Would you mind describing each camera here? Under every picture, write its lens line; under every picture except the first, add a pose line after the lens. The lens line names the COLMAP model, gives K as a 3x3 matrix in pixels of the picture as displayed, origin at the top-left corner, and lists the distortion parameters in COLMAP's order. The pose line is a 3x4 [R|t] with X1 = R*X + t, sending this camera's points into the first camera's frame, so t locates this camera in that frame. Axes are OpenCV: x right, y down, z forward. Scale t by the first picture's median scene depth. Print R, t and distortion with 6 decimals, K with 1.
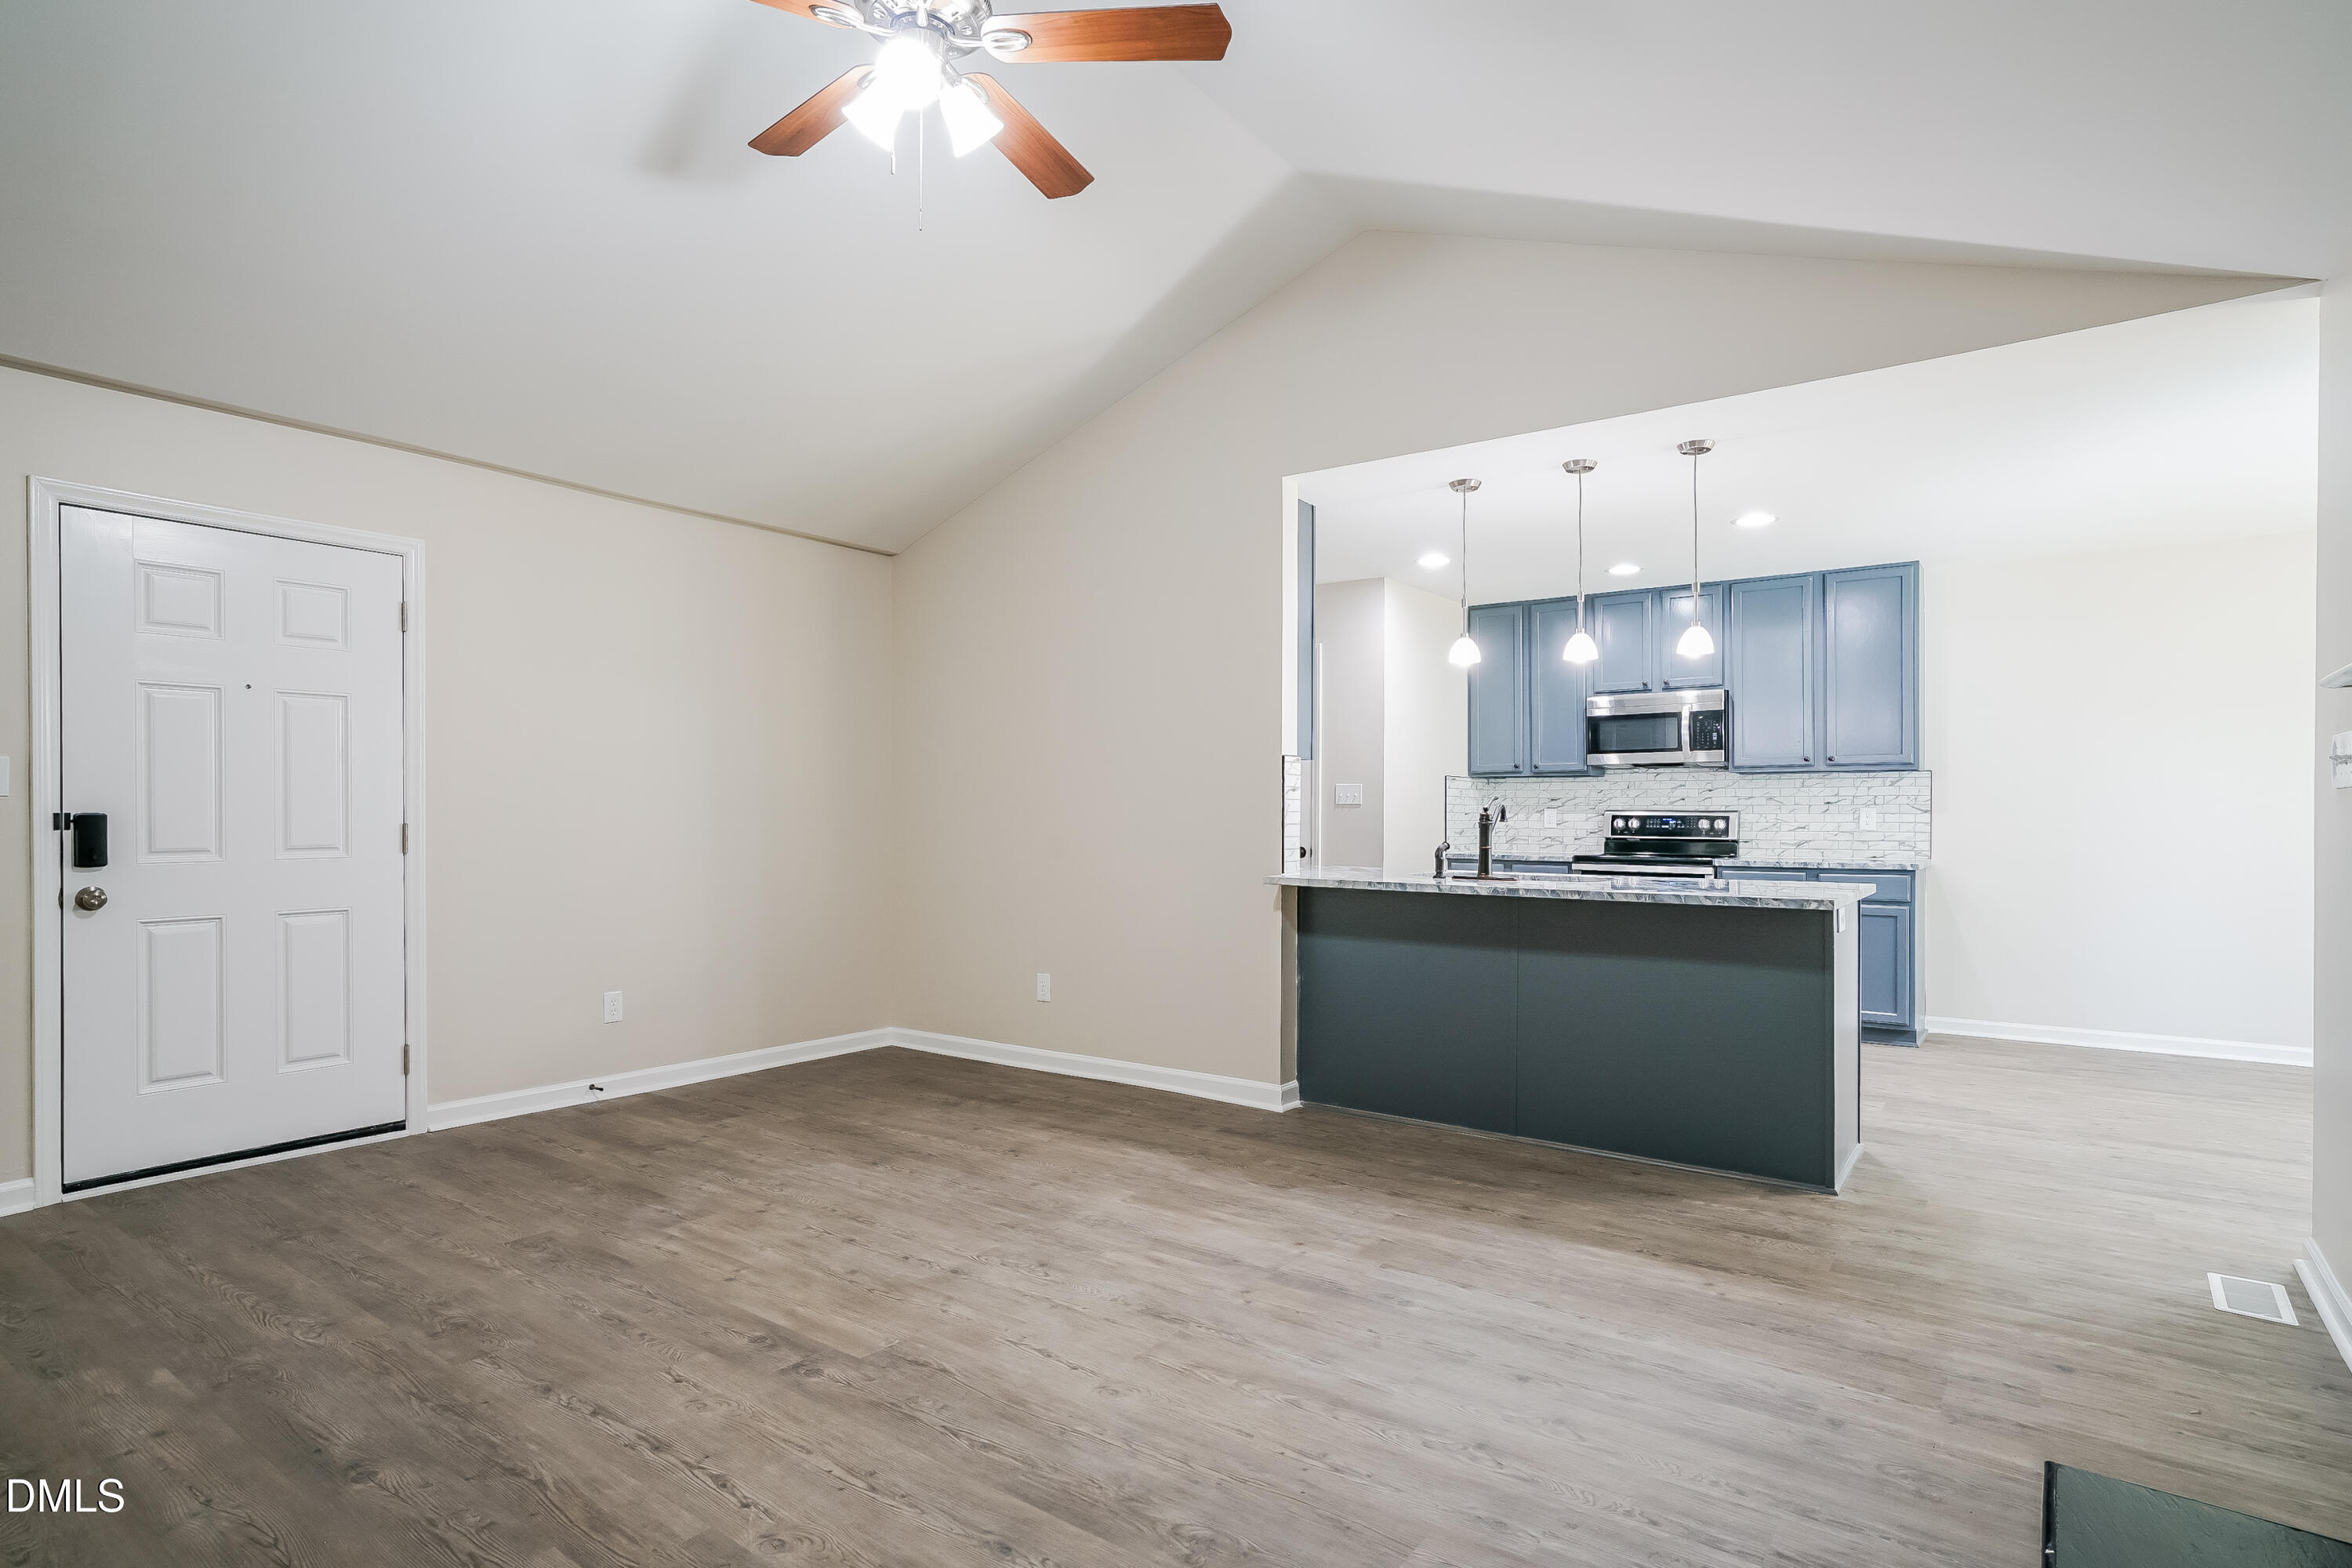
lens RADIAL K [[1222.2, 0, 1165.3], [0, 1222.2, 803.3], [0, 0, 1]] dist [-0.000425, 0.001650]
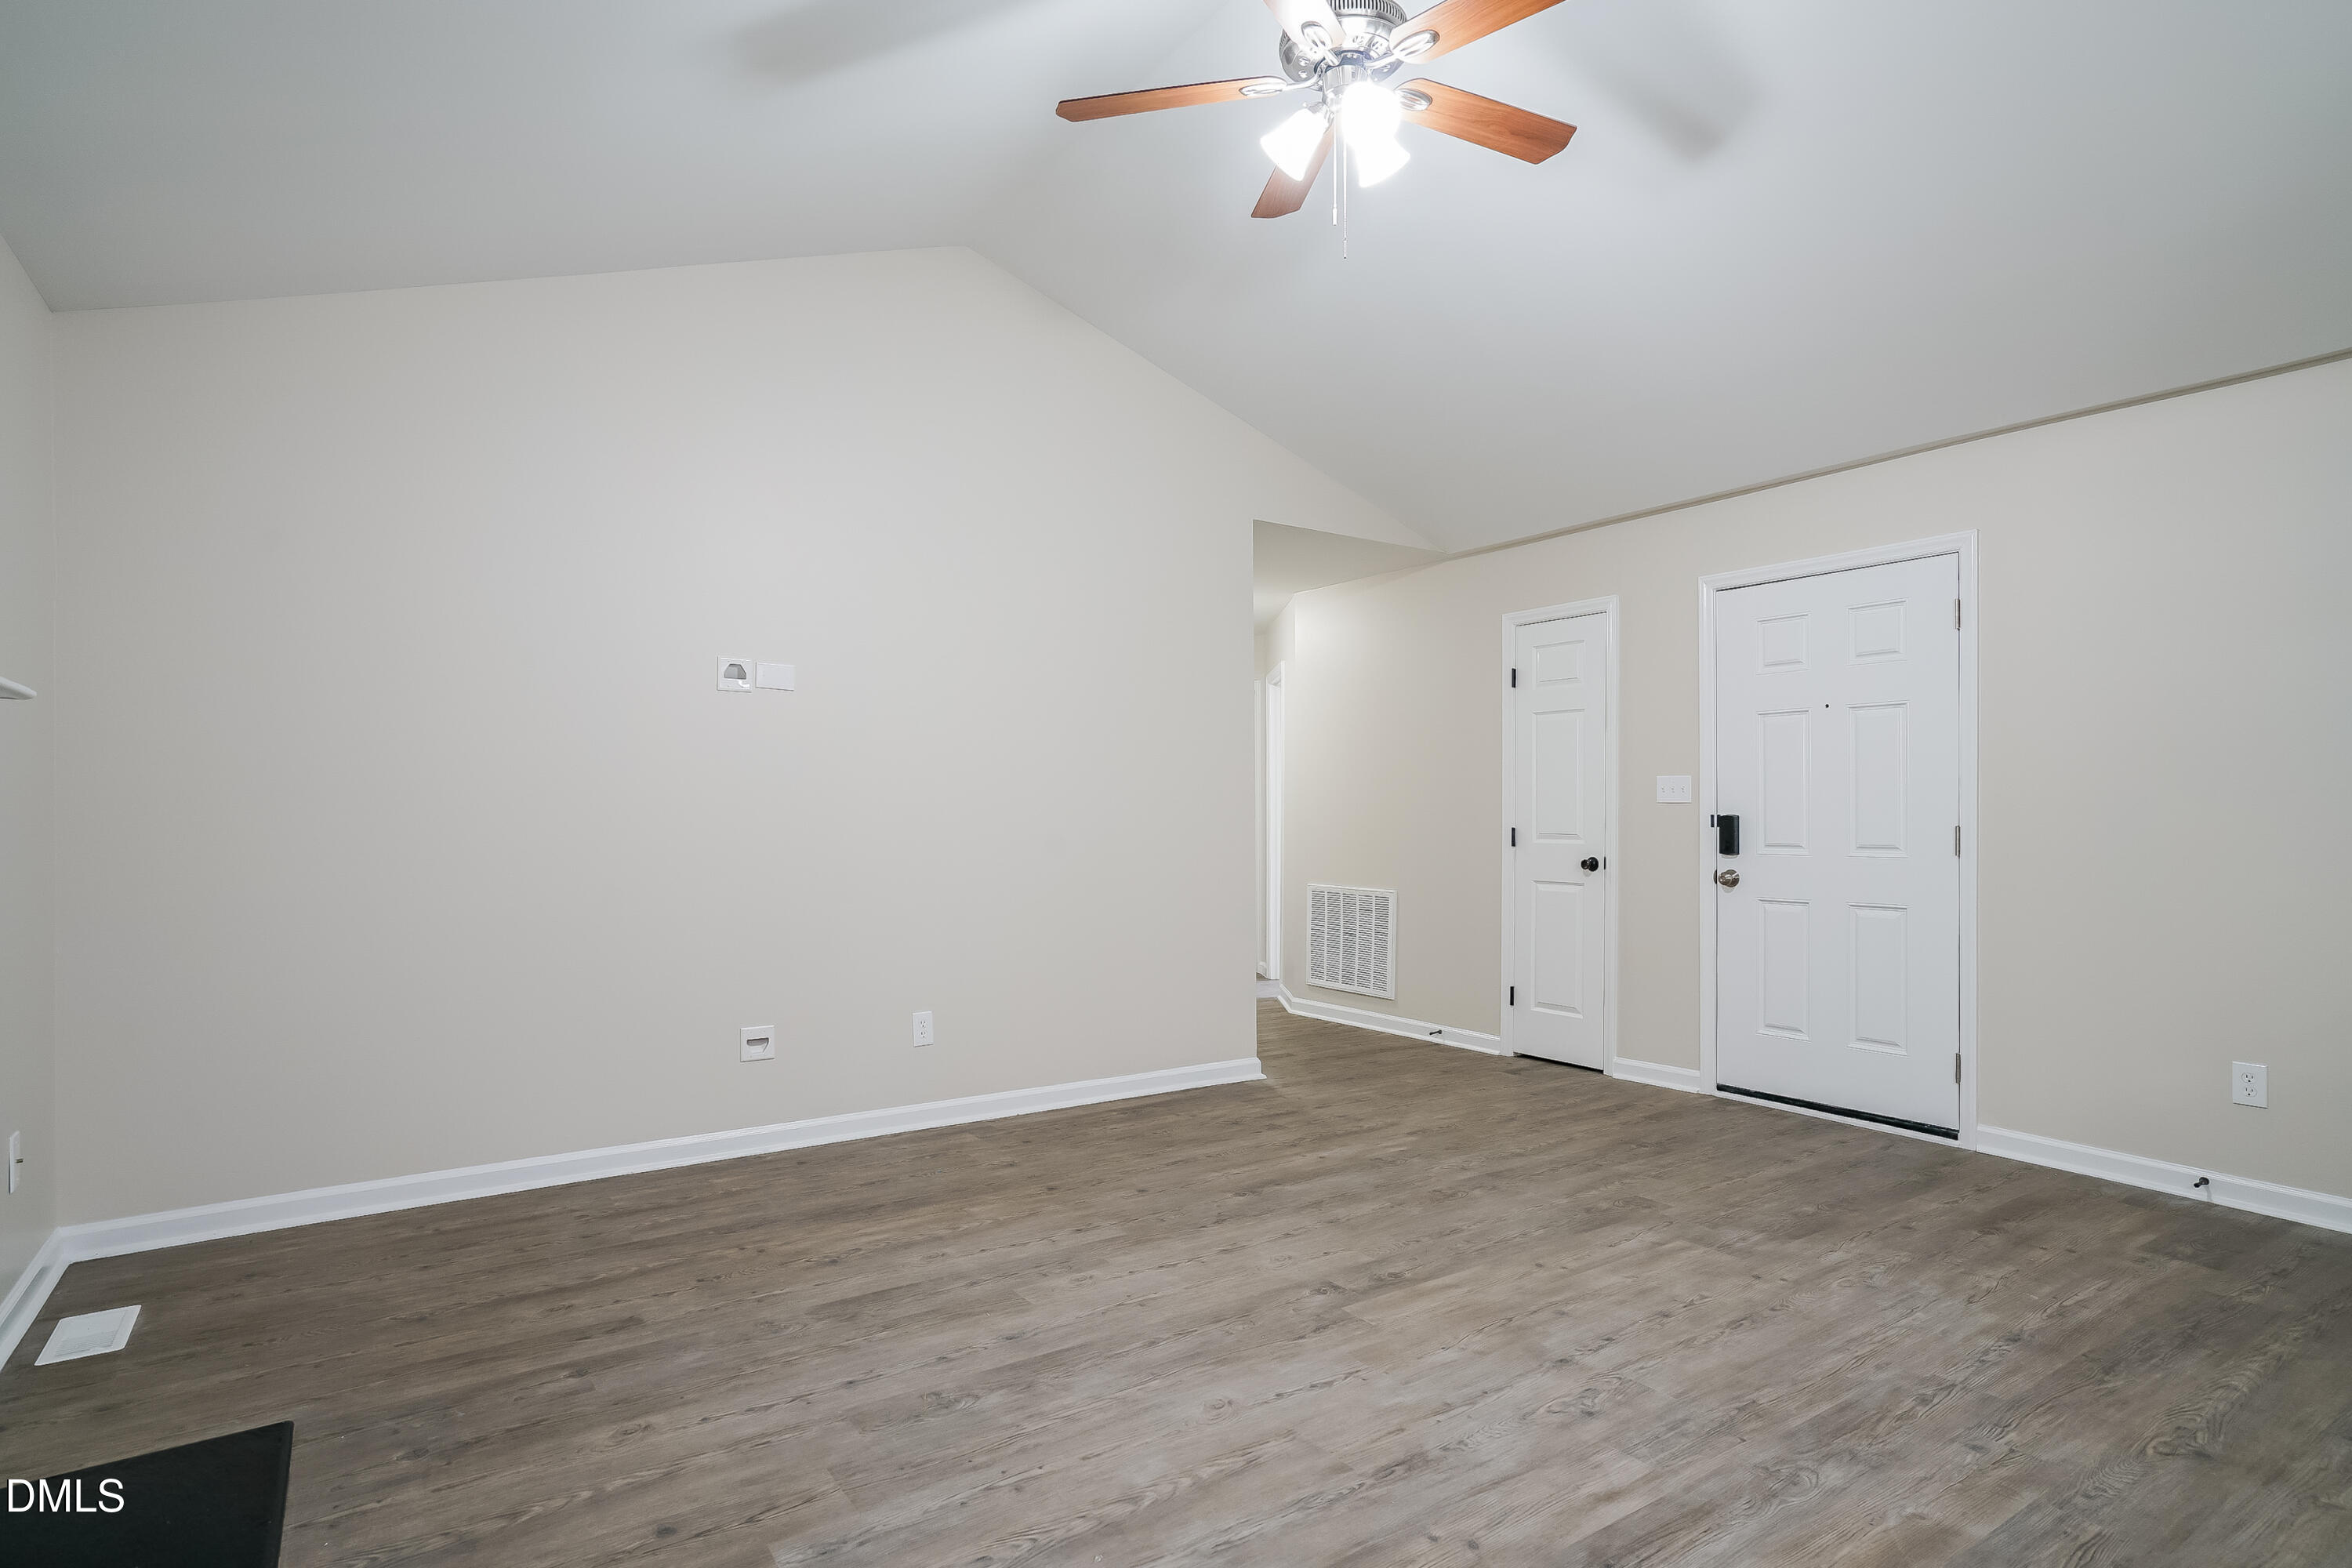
lens RADIAL K [[1222.2, 0, 1165.1], [0, 1222.2, 788.0], [0, 0, 1]] dist [-0.000425, 0.001650]
pose [[-0.323620, -0.018862, -0.945999, 0.658101], [0.005978, 0.999741, -0.021978, 0.005214], [0.946168, -0.012767, -0.323423, 0.931201]]
